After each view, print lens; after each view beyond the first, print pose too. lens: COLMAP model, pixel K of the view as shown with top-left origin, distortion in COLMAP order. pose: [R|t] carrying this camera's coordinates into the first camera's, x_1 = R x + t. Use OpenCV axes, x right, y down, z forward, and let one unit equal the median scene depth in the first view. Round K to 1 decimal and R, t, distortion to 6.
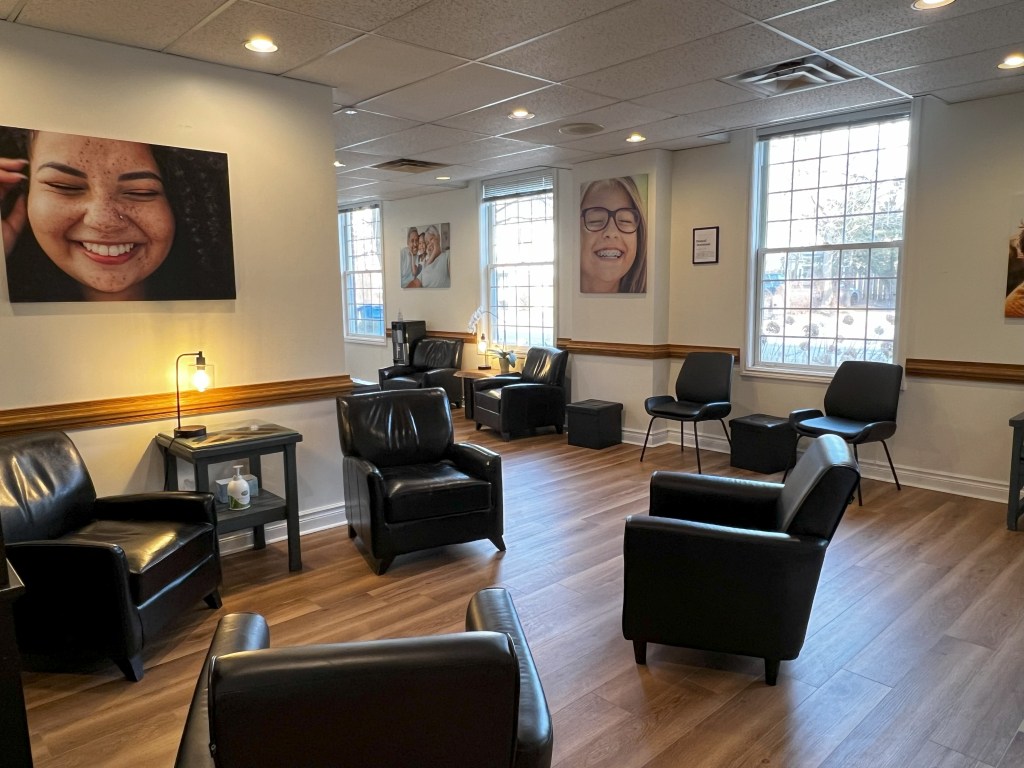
lens RADIAL K [[725.1, 0, 510.4], [0, 725.1, 383.2], [0, 0, 1]] dist [0.008420, 0.003255]
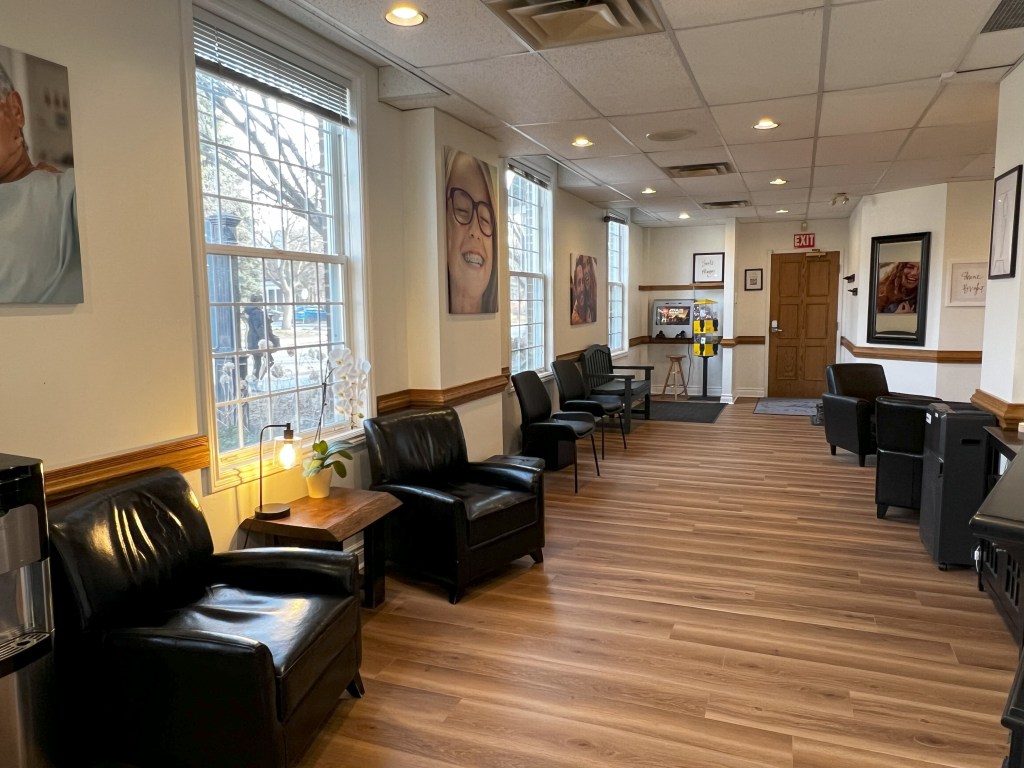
lens RADIAL K [[725.1, 0, 511.6], [0, 725.1, 385.7], [0, 0, 1]] dist [0.008420, 0.003255]
pose [[-0.433786, -0.080589, 0.897405, -0.536197], [0.136639, 0.978589, 0.153928, -0.159987], [-0.890595, 0.189392, -0.413487, 1.278459]]
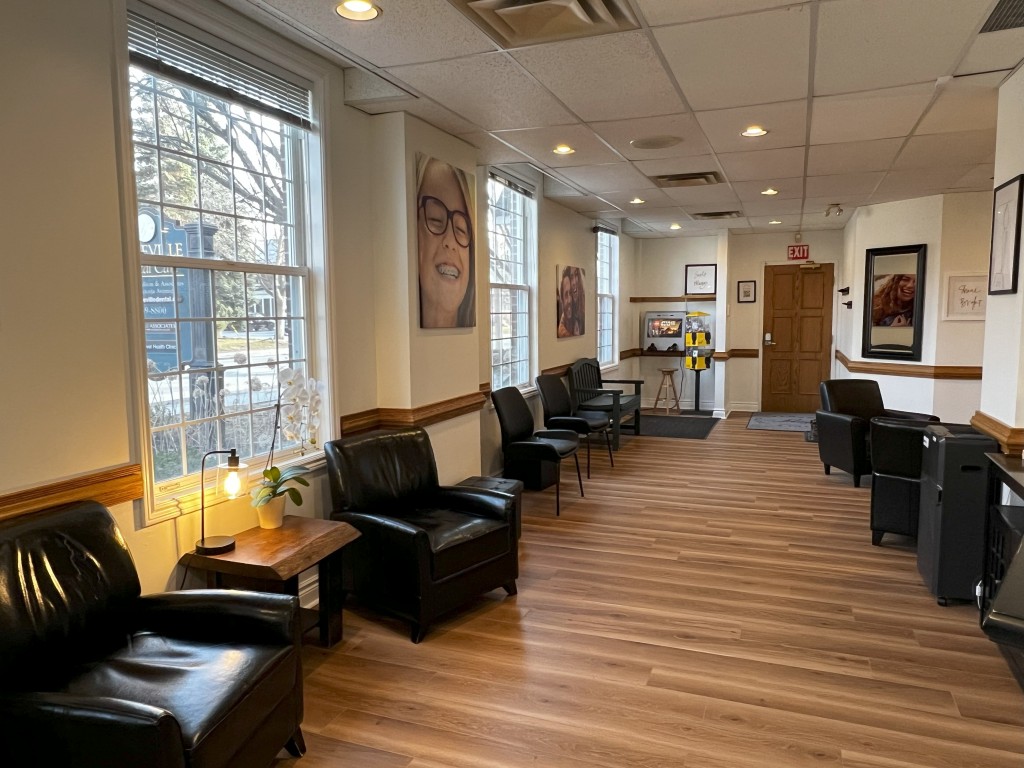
lens RADIAL K [[725.1, 0, 512.3], [0, 725.1, 384.7], [0, 0, 1]] dist [0.008420, 0.003255]
pose [[-0.437559, -0.068674, 0.896564, -0.511835], [0.133192, 0.981130, 0.140154, -0.159980], [-0.889271, 0.180741, -0.420155, 1.244101]]
